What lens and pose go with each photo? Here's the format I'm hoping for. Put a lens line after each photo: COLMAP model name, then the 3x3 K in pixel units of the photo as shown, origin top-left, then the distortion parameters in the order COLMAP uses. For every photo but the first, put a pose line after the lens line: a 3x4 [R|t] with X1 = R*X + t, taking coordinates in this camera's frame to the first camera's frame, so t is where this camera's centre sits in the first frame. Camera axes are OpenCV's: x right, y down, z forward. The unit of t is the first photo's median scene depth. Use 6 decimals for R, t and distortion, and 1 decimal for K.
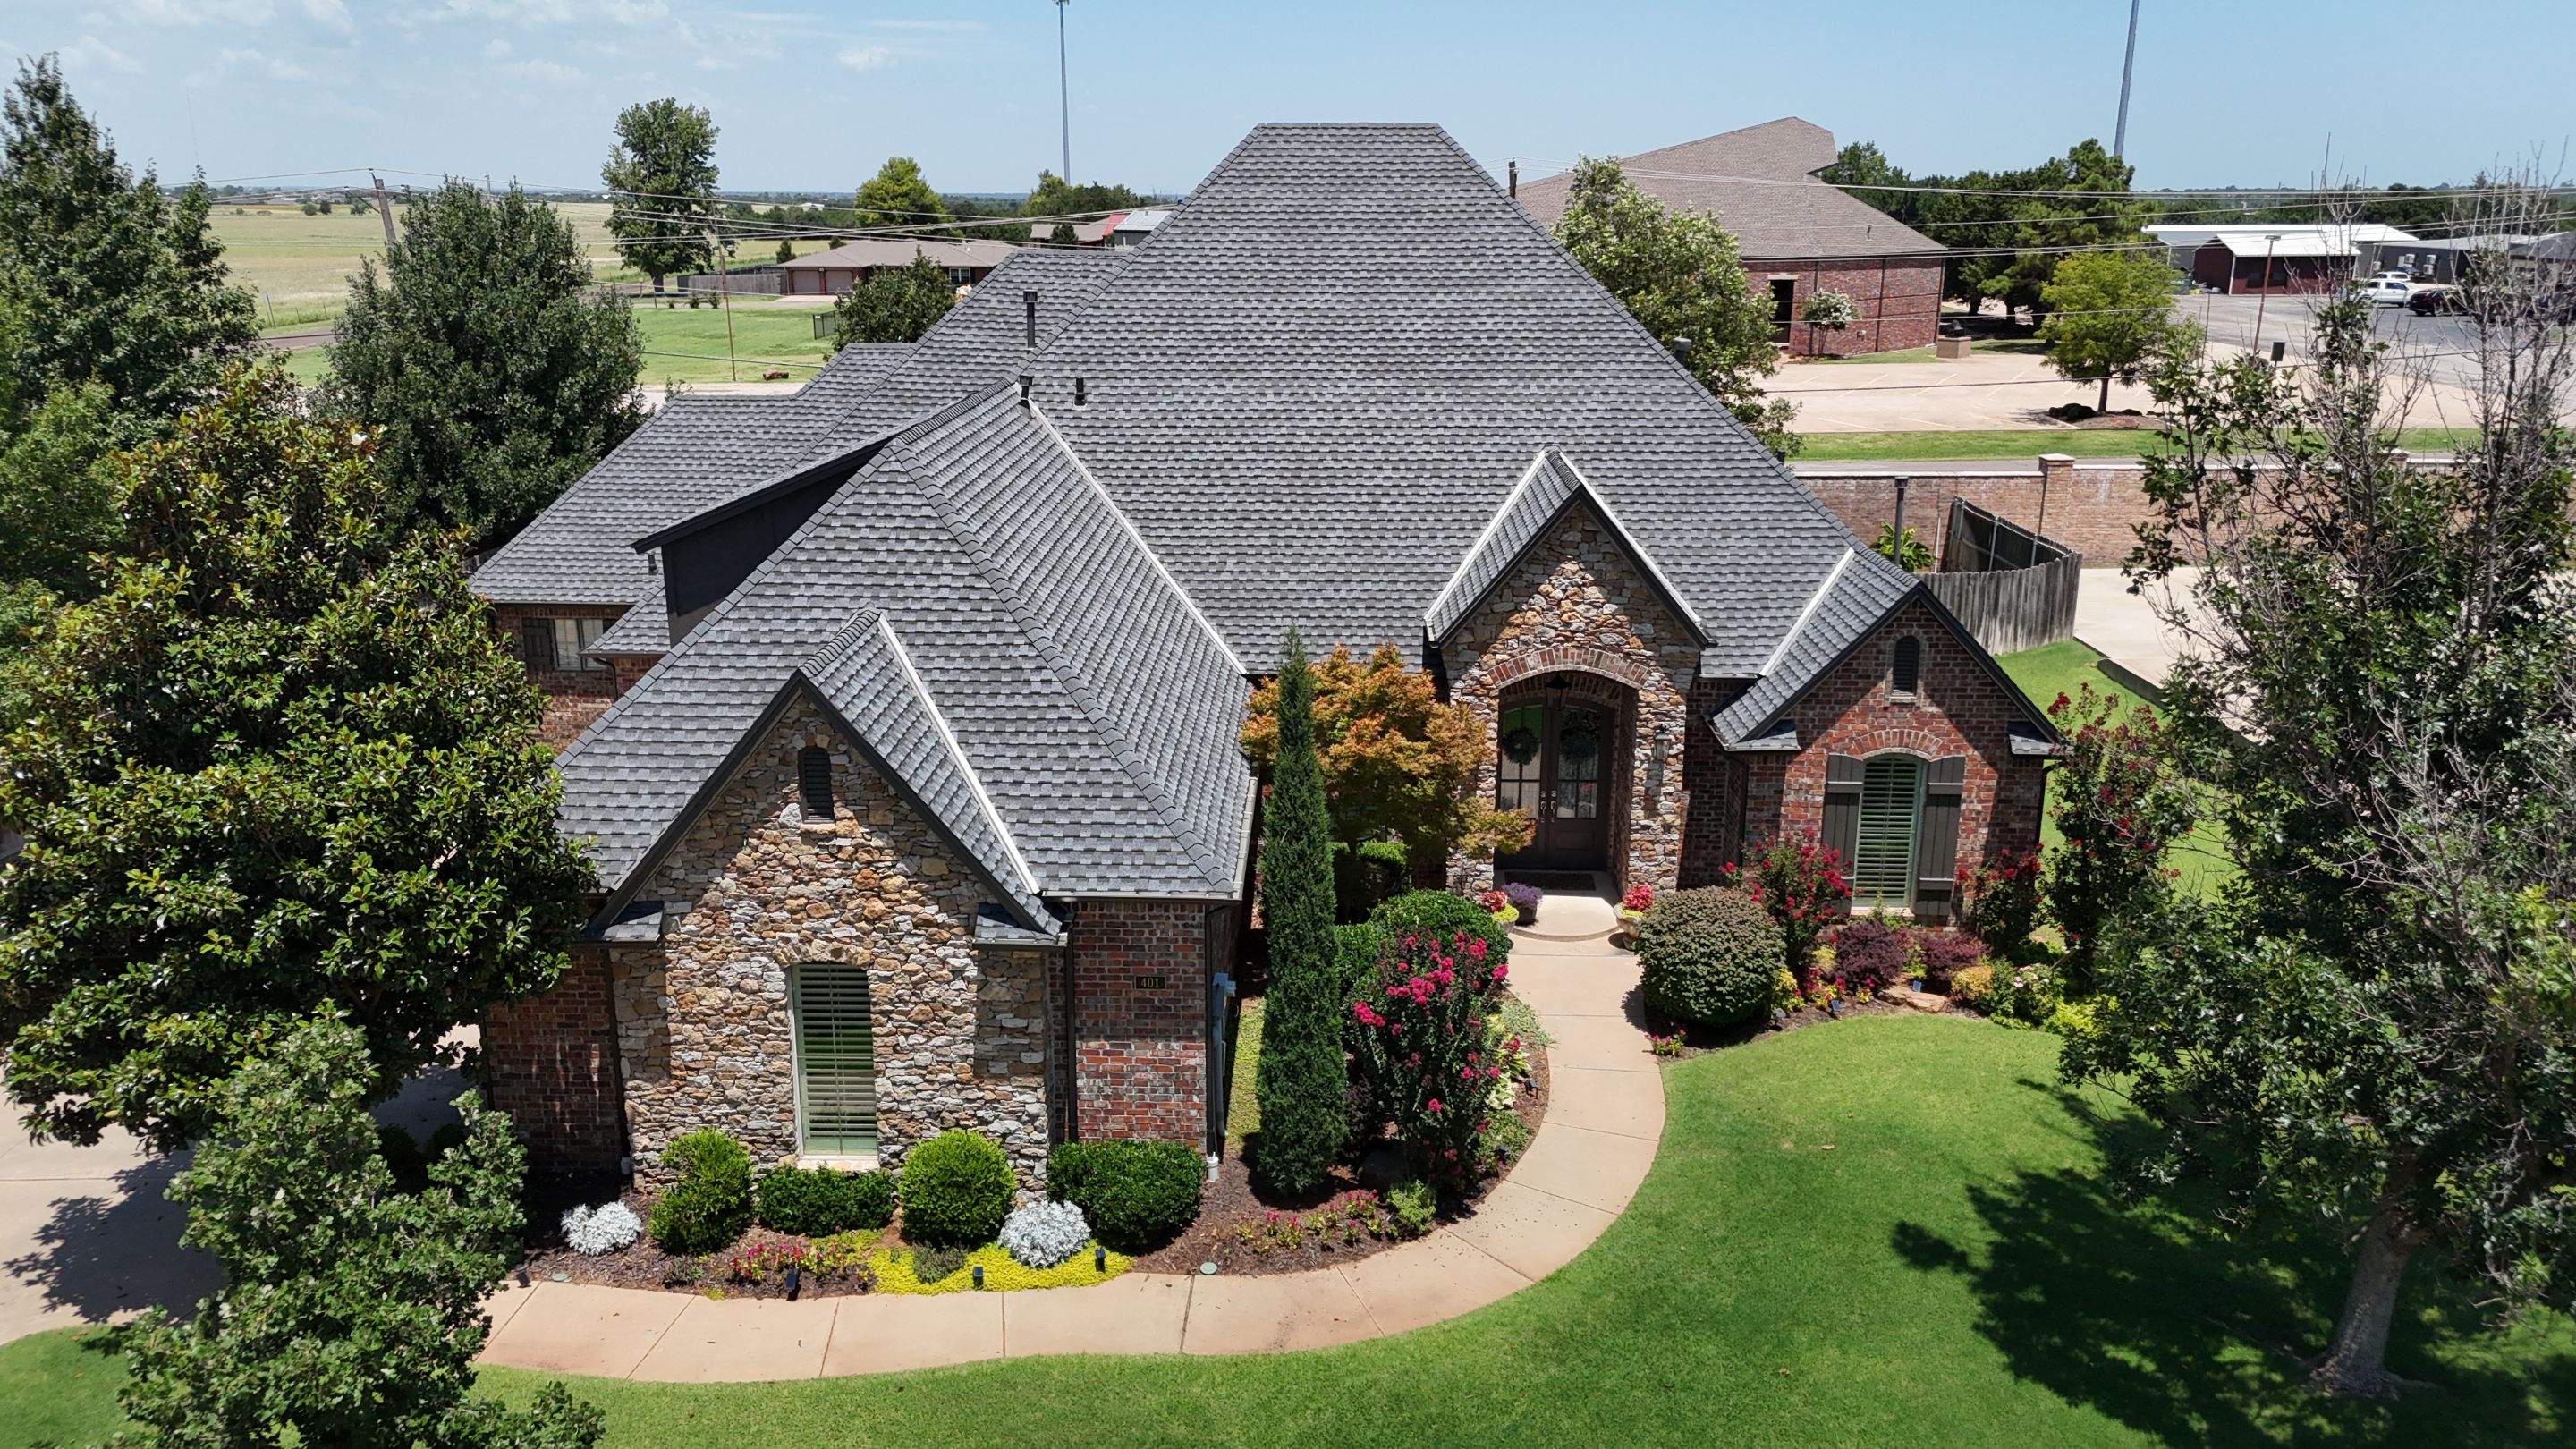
lens RADIAL K [[1845.3, 0, 1288.0], [0, 1845.3, 724.5], [0, 0, 1]] dist [0.051872, -0.000512]
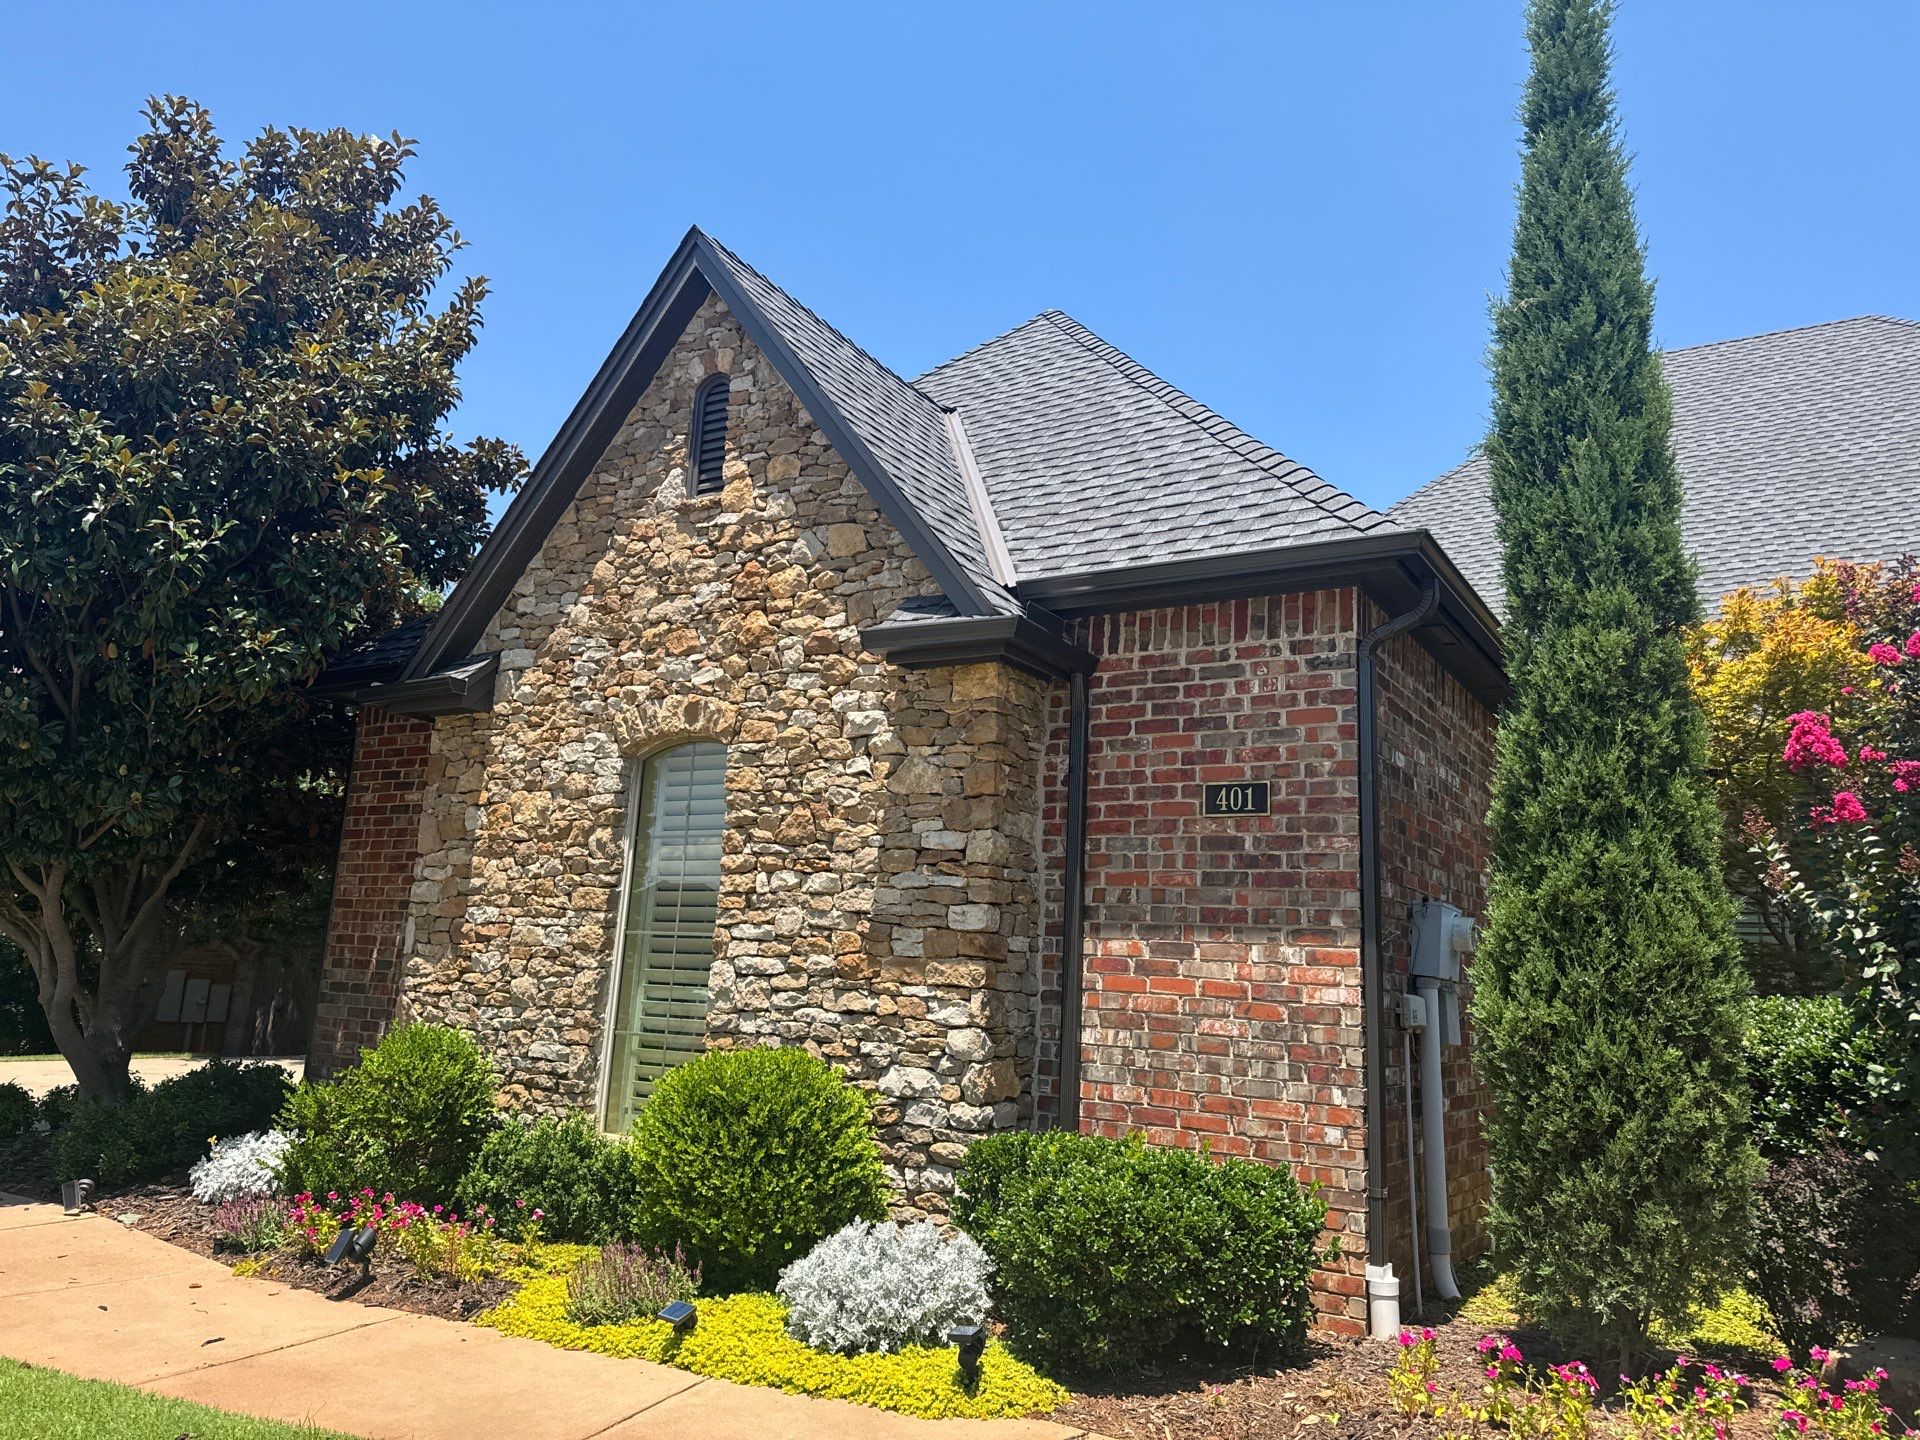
lens RADIAL K [[1347.4, 0, 960.0], [0, 1347.4, 720.0], [0, 0, 1]] dist [0.140942, -0.183540]
pose [[0.854123, -0.069178, -0.515449, 0.043322], [-0.187025, 0.883952, -0.428545, 0.287412], [0.485279, 0.462432, 0.742066, 0.724914]]
